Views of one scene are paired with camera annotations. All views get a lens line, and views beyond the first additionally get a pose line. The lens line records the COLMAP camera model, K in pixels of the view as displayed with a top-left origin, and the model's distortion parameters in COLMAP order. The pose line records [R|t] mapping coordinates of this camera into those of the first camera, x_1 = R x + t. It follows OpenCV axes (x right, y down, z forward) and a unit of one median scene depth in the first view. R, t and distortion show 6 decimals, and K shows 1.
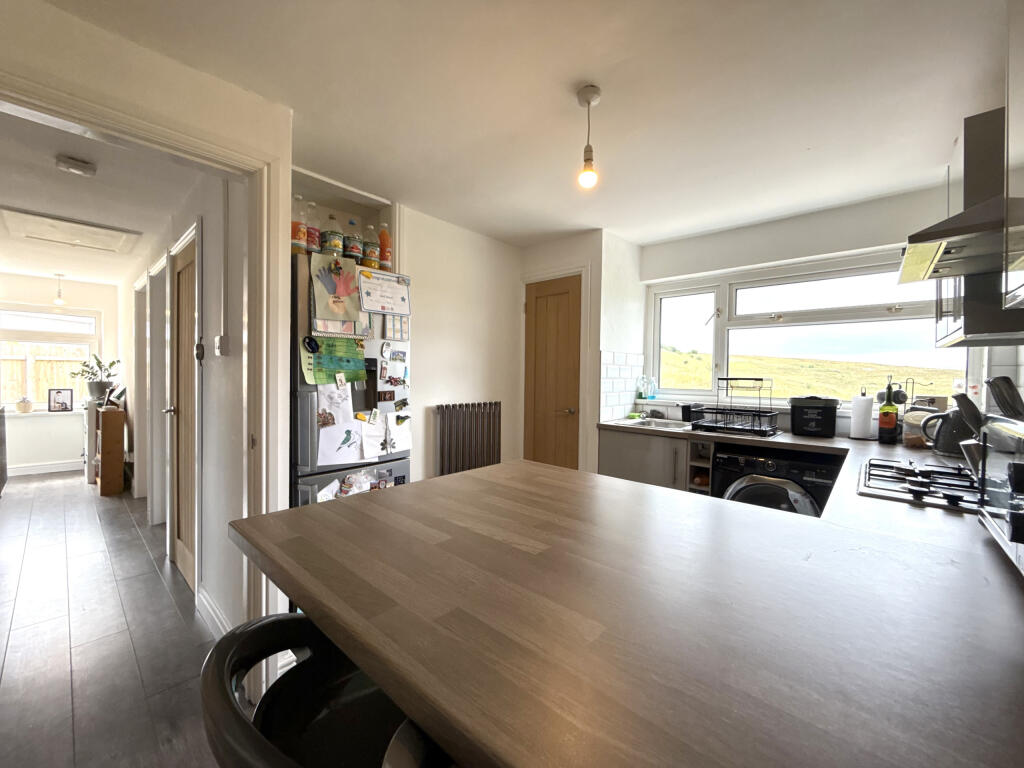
lens RADIAL K [[406.5, 0, 512.0], [0, 406.5, 384.0], [0, 0, 1]] dist [-0.000075, 0.000012]
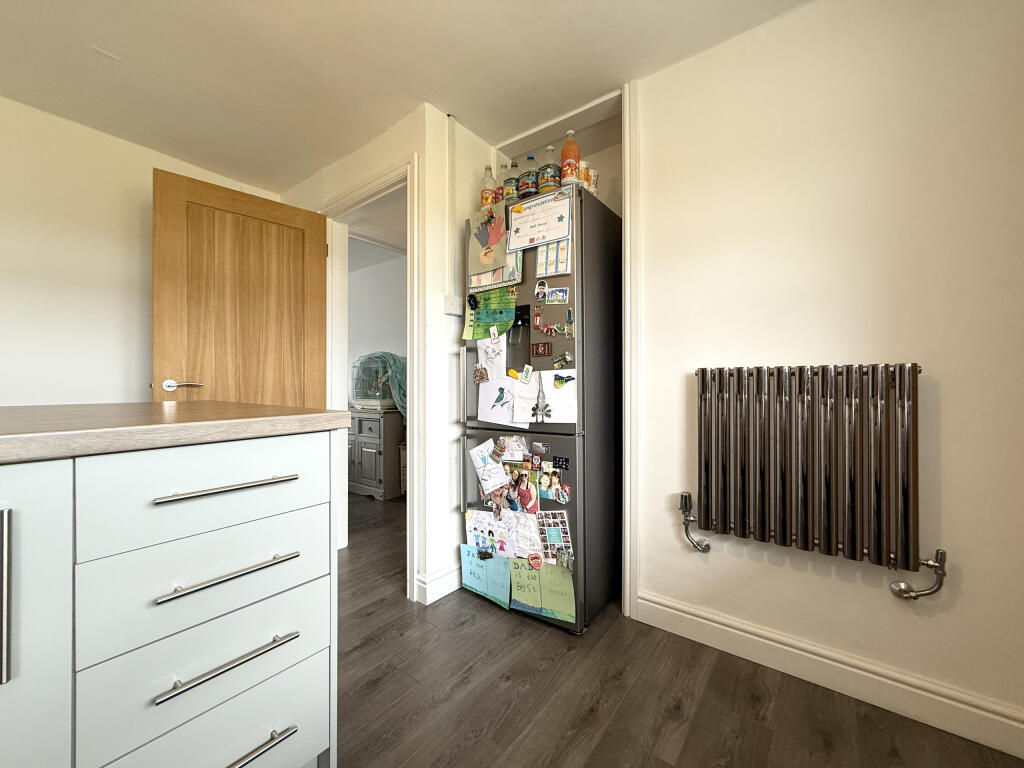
lens RADIAL K [[406.5, 0, 512.0], [0, 406.5, 384.0], [0, 0, 1]] dist [-0.000075, 0.000012]
pose [[0.079113, -0.014694, -0.996757, 0.504775], [-0.016466, 0.999736, -0.016045, 0.117776], [0.996730, 0.017682, 0.078850, 0.938929]]
